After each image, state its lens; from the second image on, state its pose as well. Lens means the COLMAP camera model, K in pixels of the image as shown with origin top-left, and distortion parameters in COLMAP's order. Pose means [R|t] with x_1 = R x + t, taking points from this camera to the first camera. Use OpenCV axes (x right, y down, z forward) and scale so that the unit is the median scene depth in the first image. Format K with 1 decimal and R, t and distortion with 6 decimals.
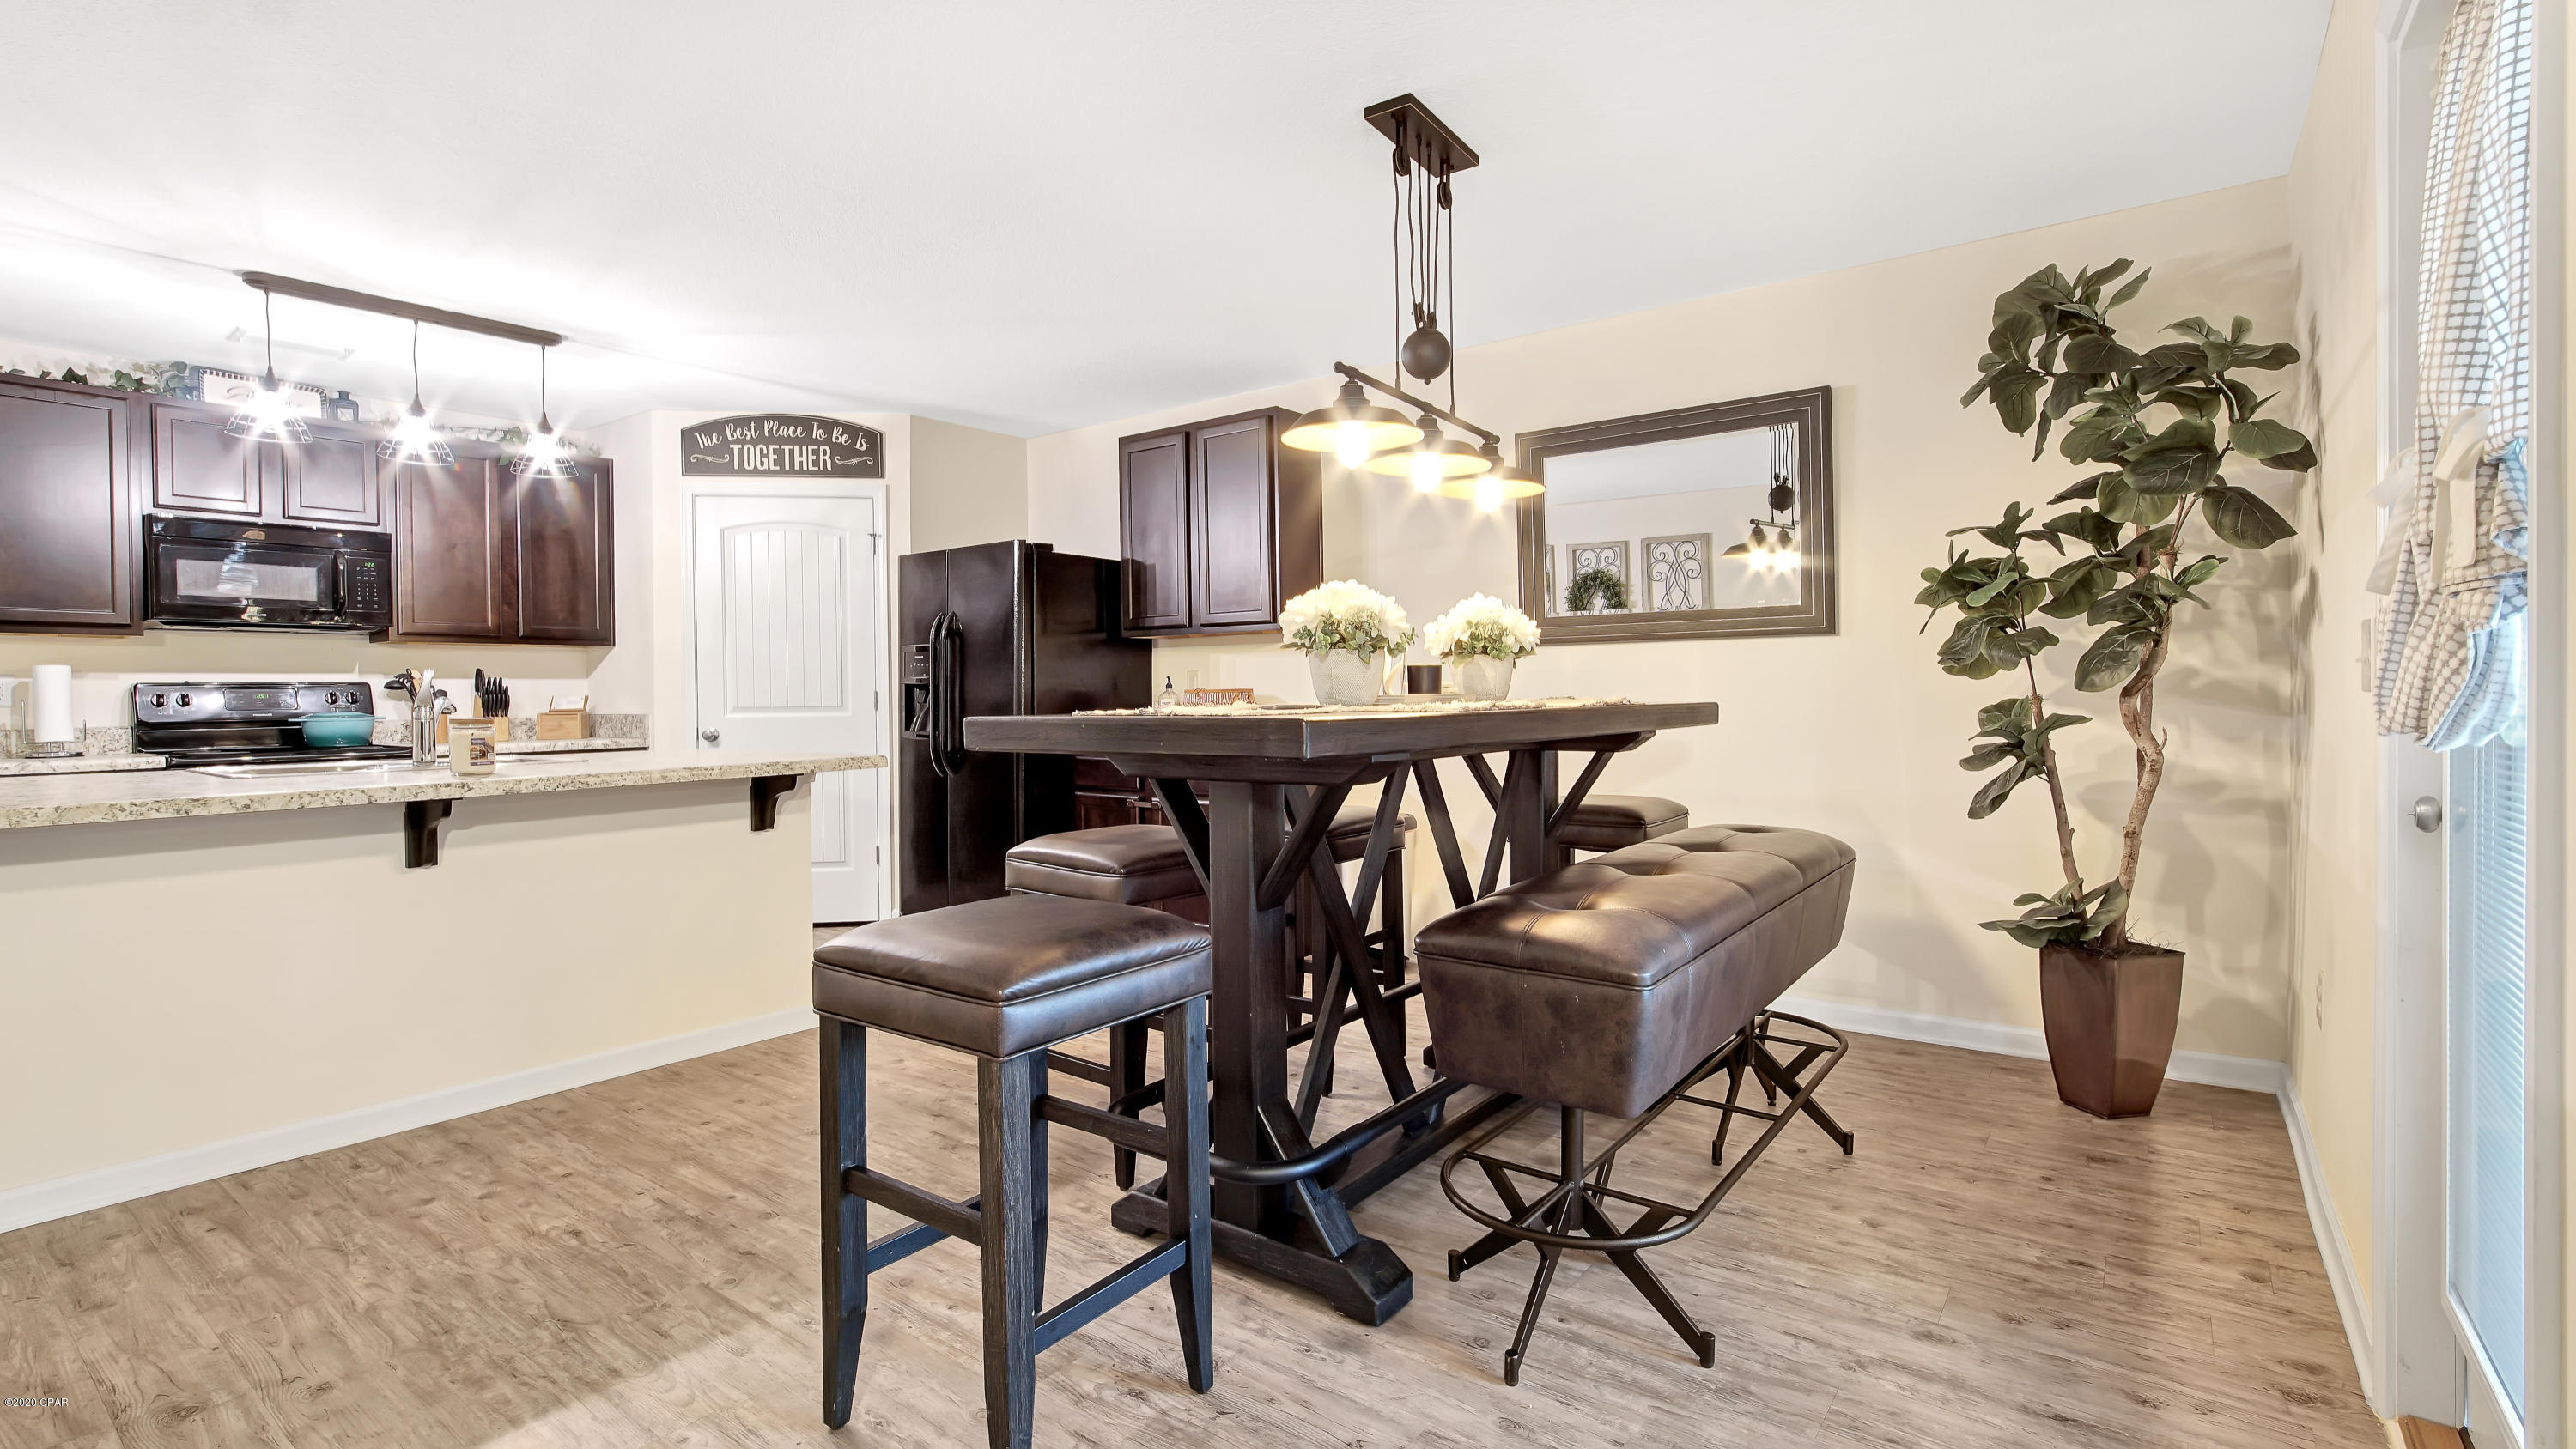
lens RADIAL K [[1153.6, 0, 1267.8], [0, 1153.6, 701.6], [0, 0, 1]] dist [-0.018479, 0.006093]
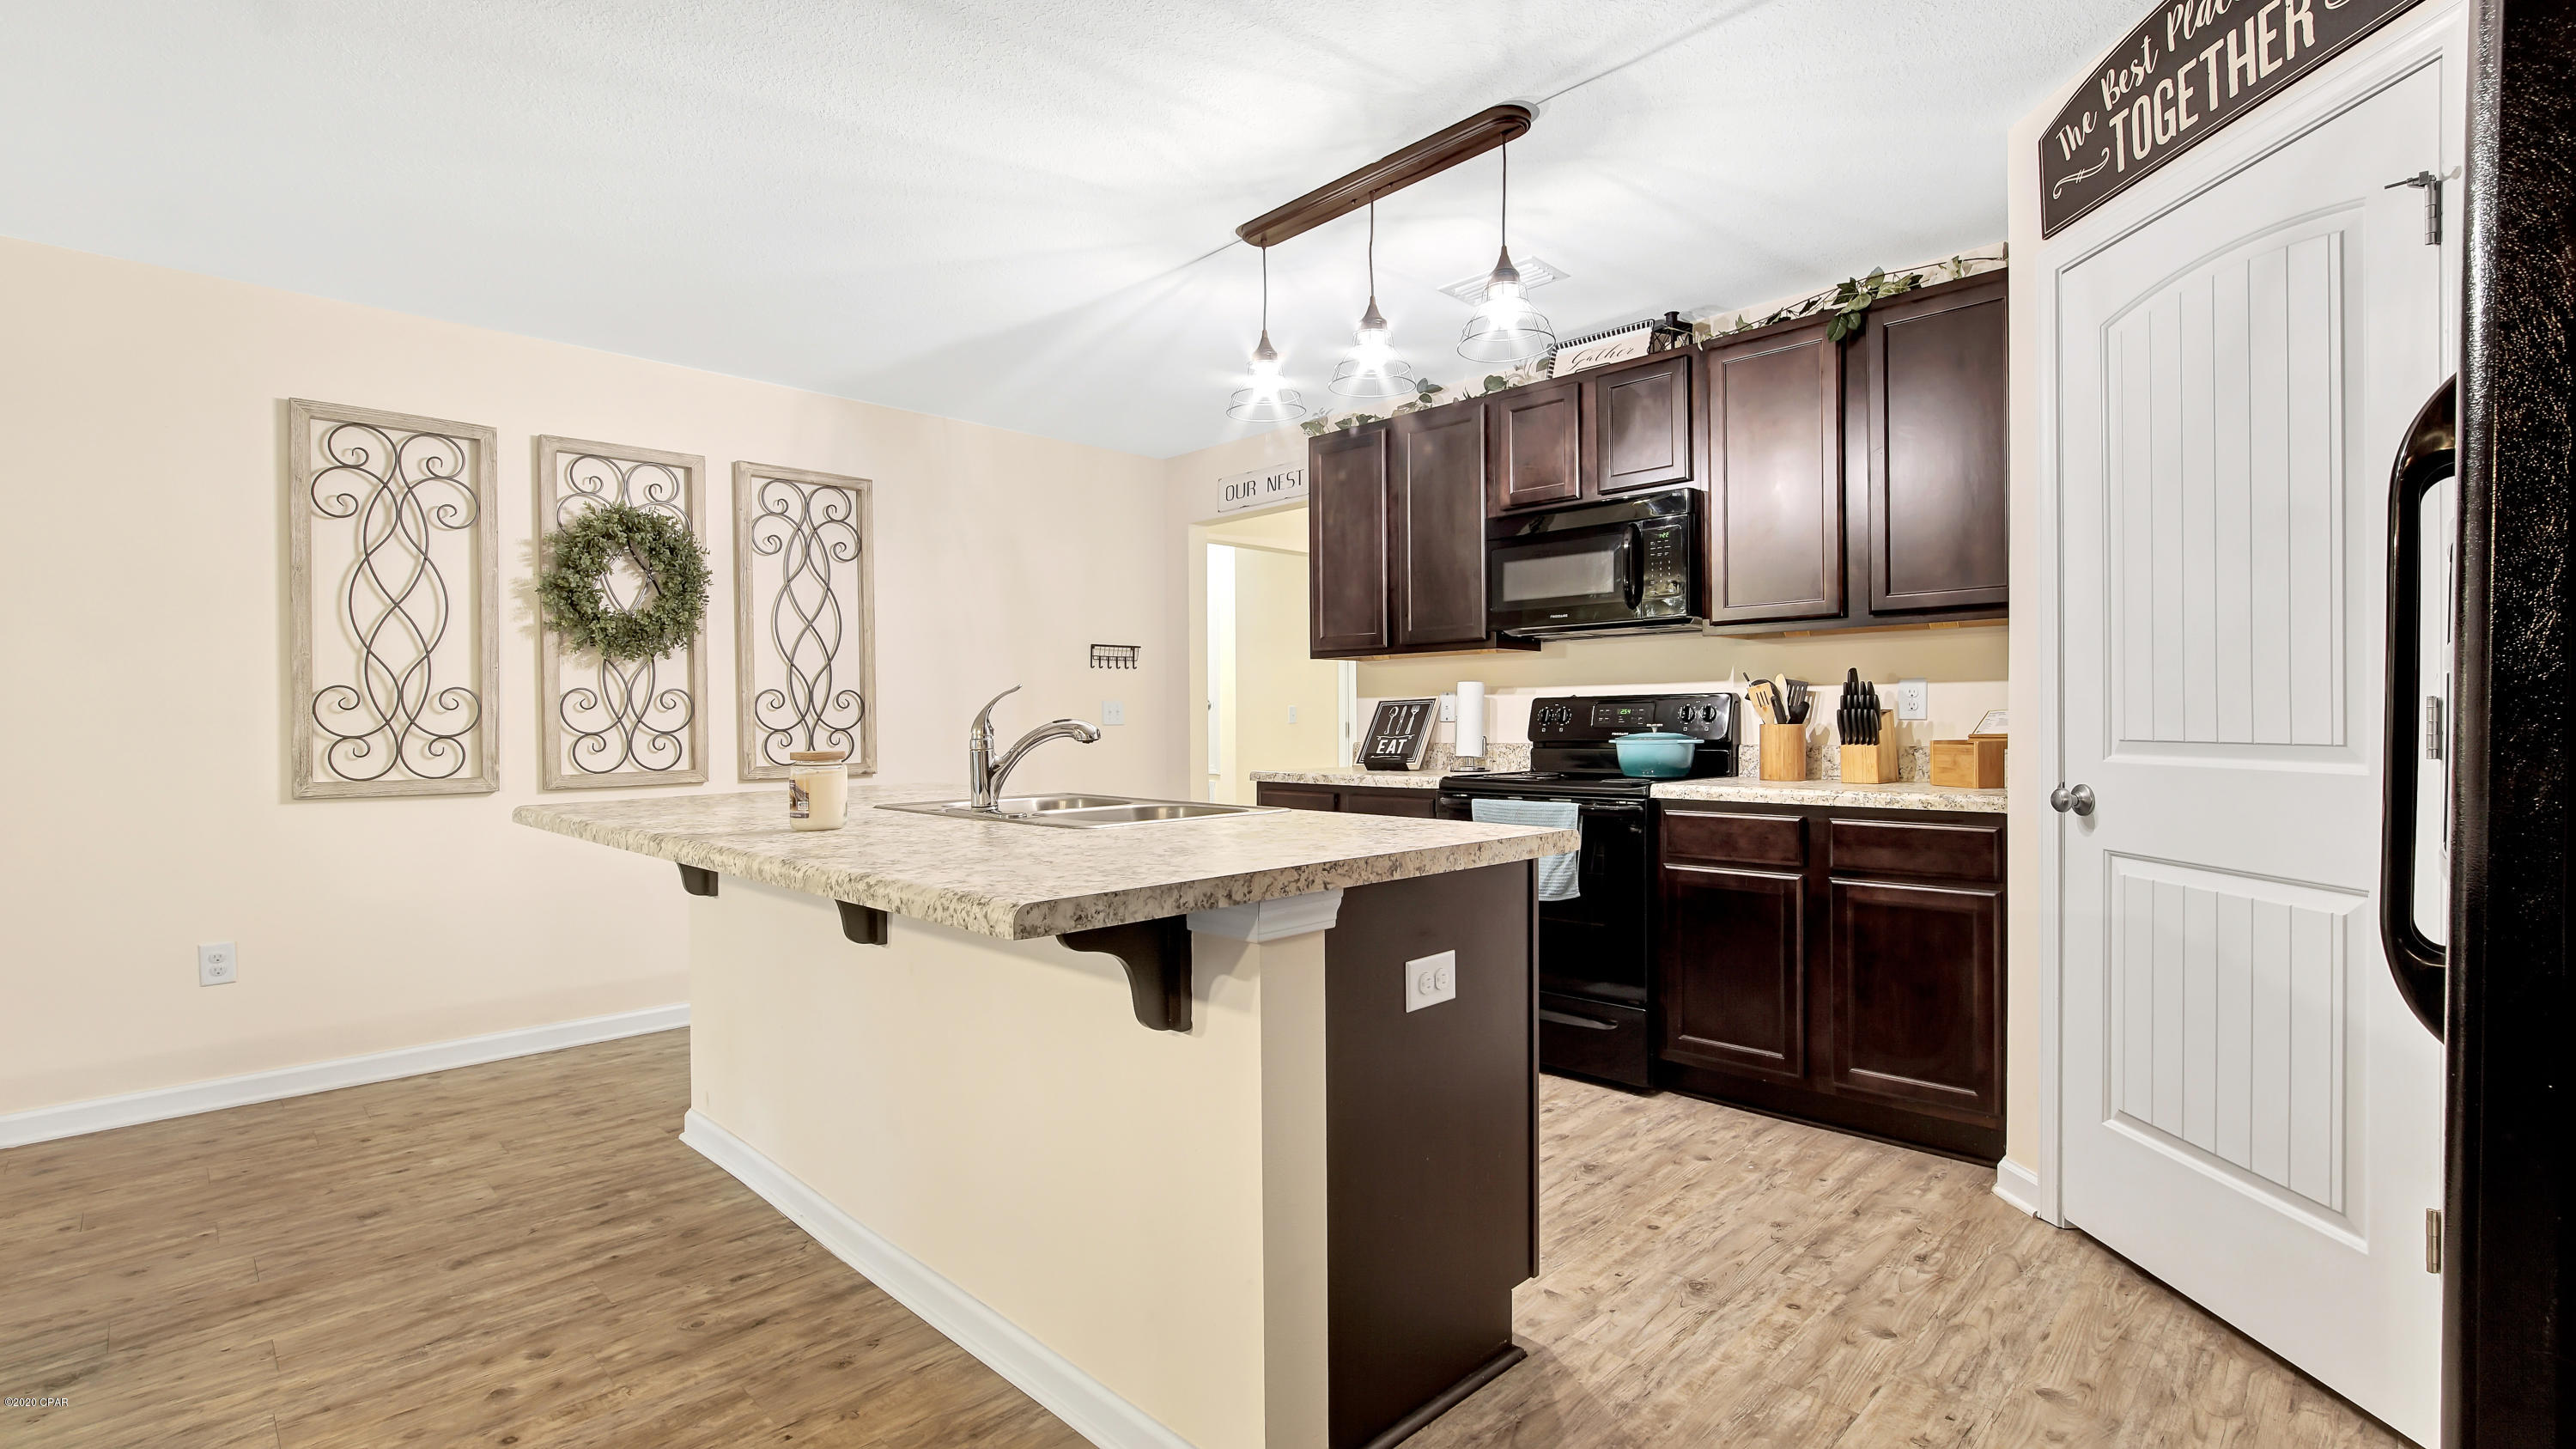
lens RADIAL K [[1154.0, 0, 1306.8], [0, 1154.0, 738.3], [0, 0, 1]] dist [-0.018479, 0.006093]
pose [[-0.119580, 0.026691, -0.992466, -0.009946], [0.000631, 0.999640, 0.026808, -0.009032], [0.992824, 0.002580, -0.119554, 0.929861]]
